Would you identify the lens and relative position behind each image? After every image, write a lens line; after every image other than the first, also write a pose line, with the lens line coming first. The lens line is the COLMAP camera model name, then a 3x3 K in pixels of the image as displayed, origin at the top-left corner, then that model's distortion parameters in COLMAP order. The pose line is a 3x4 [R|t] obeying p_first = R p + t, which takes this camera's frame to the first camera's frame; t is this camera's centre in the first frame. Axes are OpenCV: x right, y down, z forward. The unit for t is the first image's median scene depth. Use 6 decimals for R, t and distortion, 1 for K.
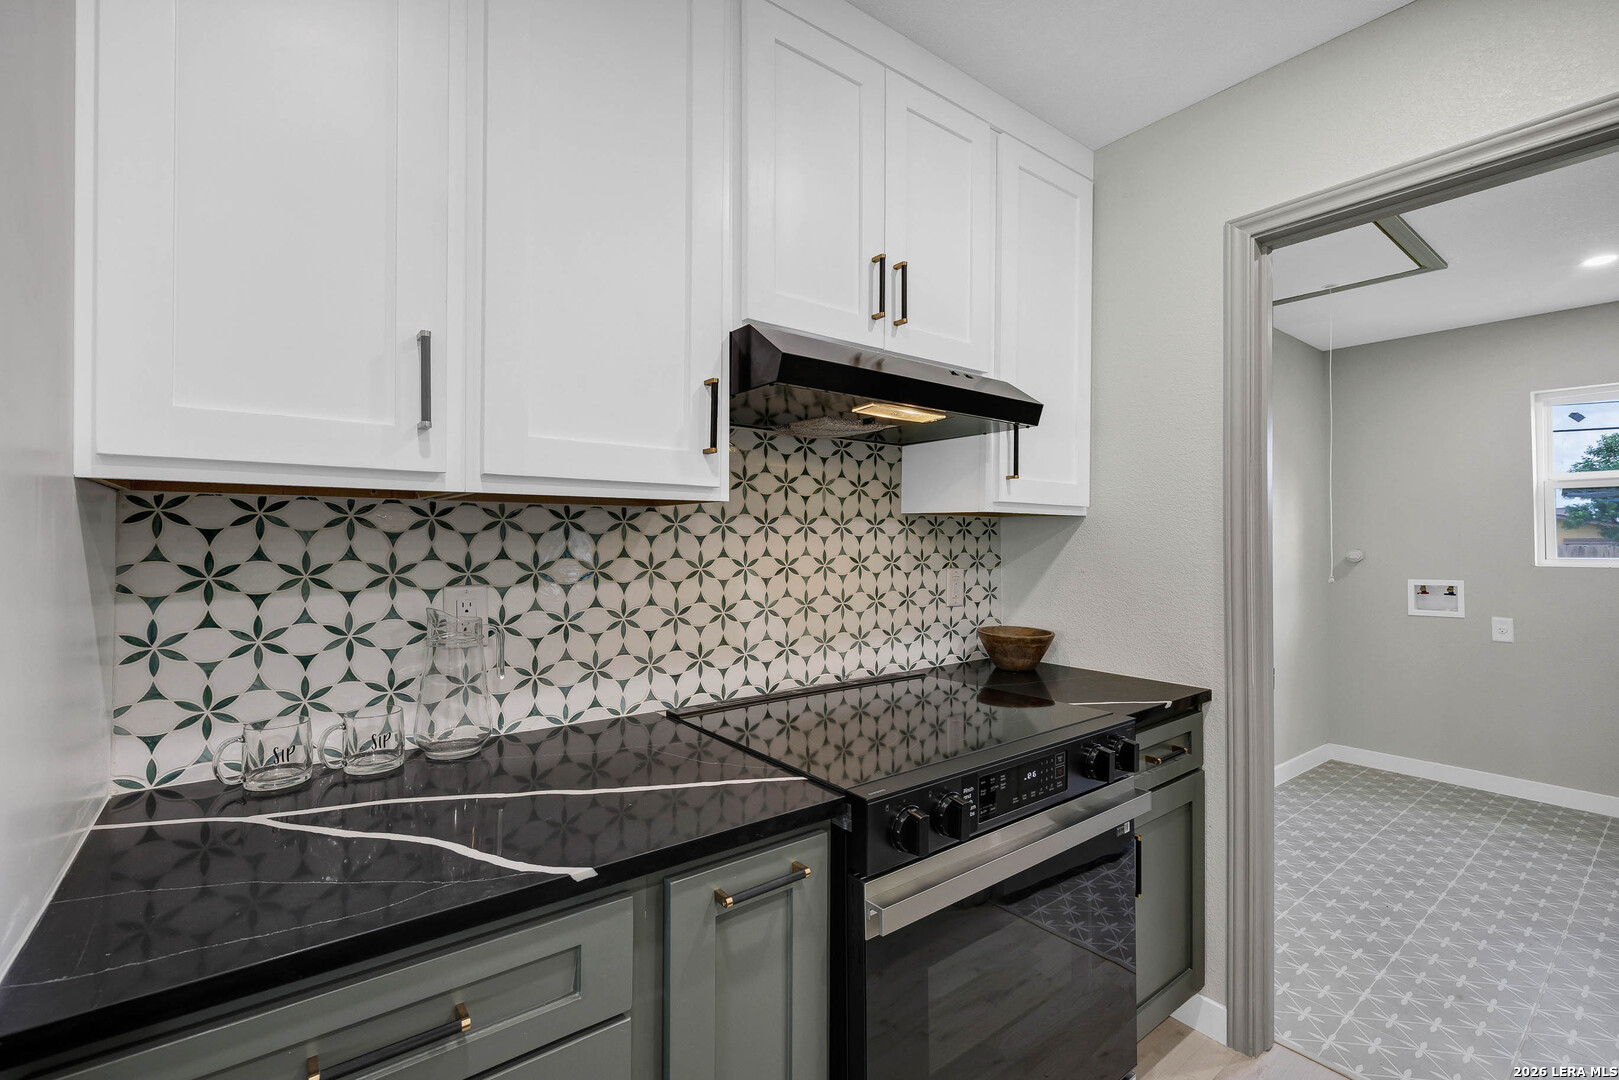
lens RADIAL K [[700.8, 0, 784.5], [0, 700.8, 528.3], [0, 0, 1]] dist [-0.002337, 0.001660]
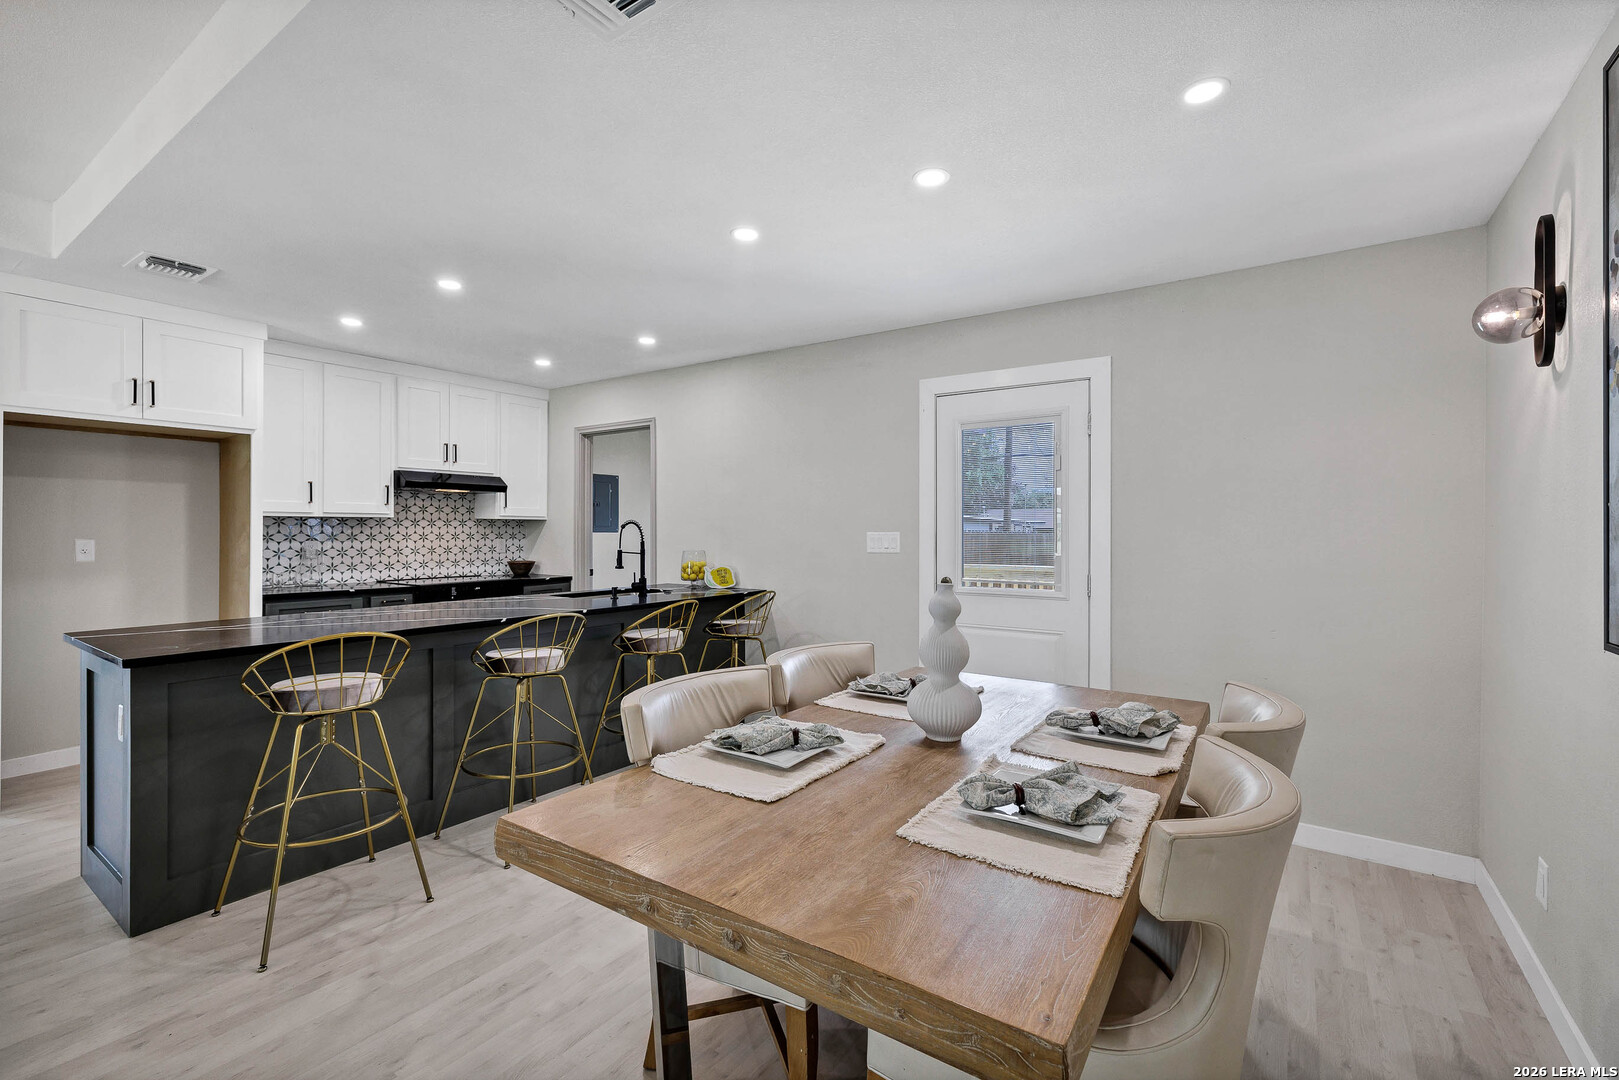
lens RADIAL K [[700.8, 0, 791.5], [0, 700.8, 542.6], [0, 0, 1]] dist [-0.002337, 0.001660]
pose [[0.942661, -0.011397, 0.333558, 0.506034], [0.001121, 0.999519, 0.030986, -0.013333], [-0.333751, -0.028835, 0.942220, -2.427763]]
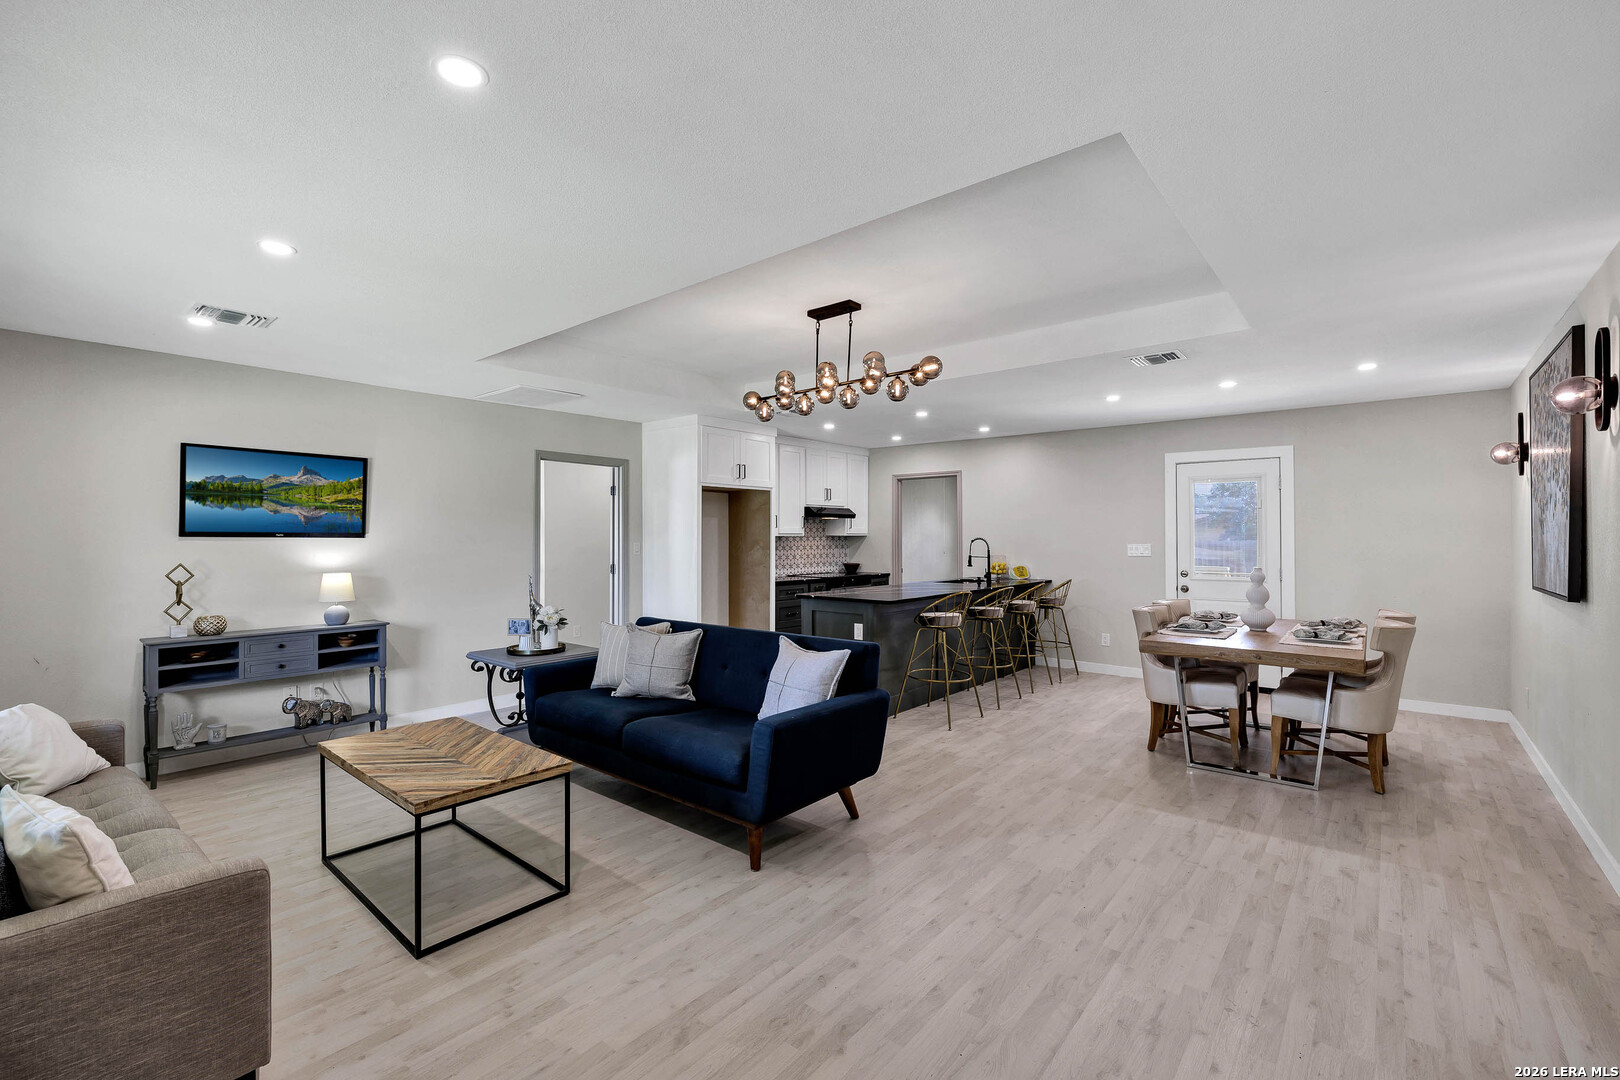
lens RADIAL K [[701.2, 0, 792.1], [0, 701.2, 539.6], [0, 0, 1]] dist [-0.002337, 0.001660]
pose [[0.976094, -0.007161, 0.217231, -1.135169], [0.003834, 0.999869, 0.015735, -0.075869], [-0.217315, -0.014526, 0.975993, -3.678663]]
